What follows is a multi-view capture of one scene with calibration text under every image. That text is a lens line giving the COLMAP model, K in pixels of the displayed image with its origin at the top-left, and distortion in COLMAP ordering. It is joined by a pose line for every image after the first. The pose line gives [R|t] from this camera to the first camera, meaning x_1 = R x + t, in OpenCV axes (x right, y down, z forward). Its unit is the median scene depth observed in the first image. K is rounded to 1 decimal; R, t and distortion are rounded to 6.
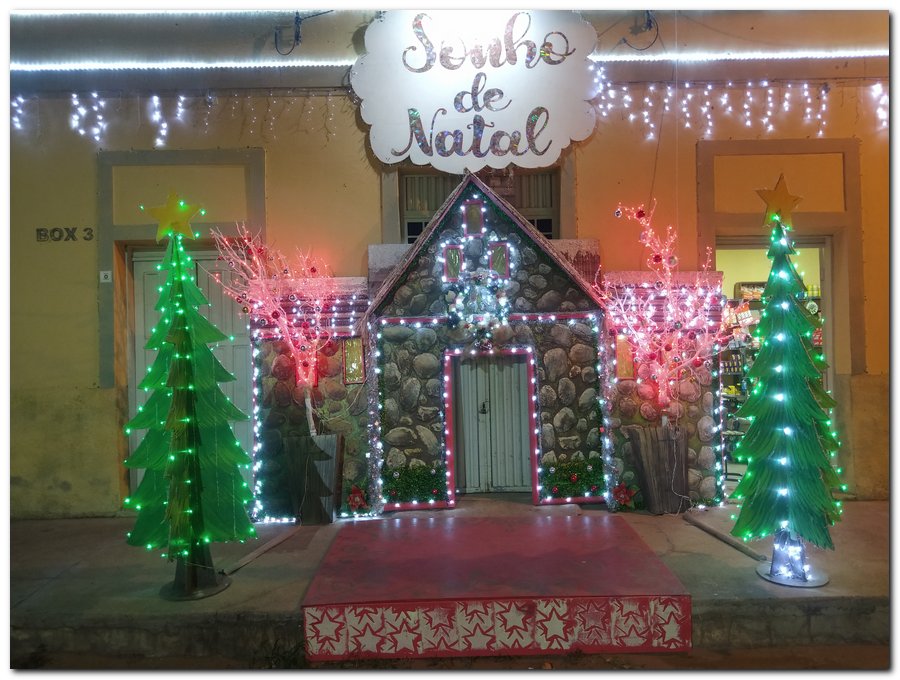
lens RADIAL K [[2279.4, 0, 450.0], [0, 2279.4, 340.0], [0, 0, 1]] dist [0.261450, -0.354149]
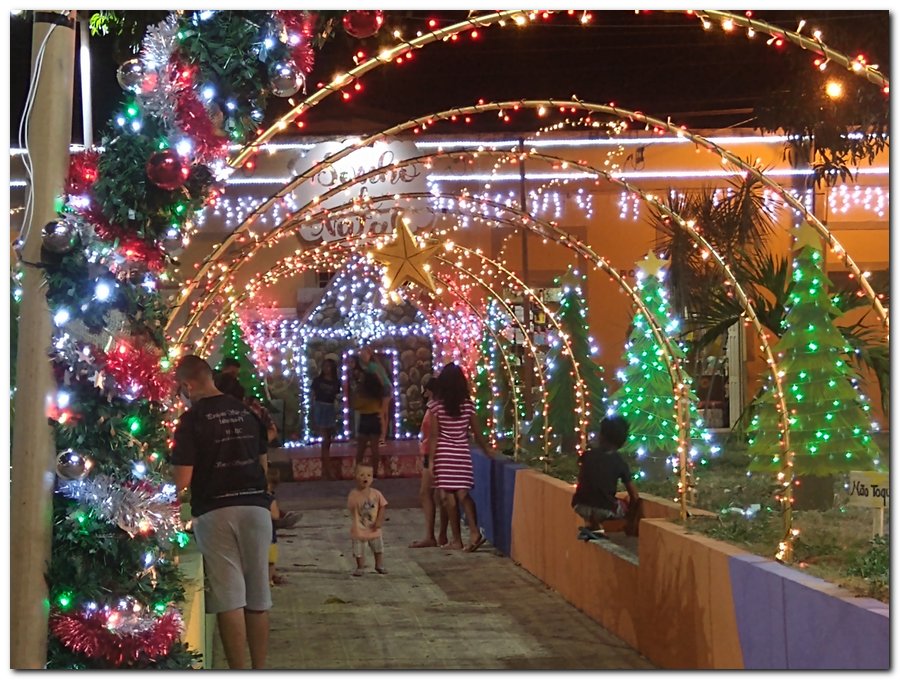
lens RADIAL K [[2279.4, 0, 450.0], [0, 2279.4, 340.0], [0, 0, 1]] dist [0.261450, -0.354149]
pose [[0.998724, 0.000915, 0.050491, -0.008393], [-0.001085, 0.999994, 0.003335, -0.009503], [-0.050488, -0.003385, 0.998719, -0.690401]]
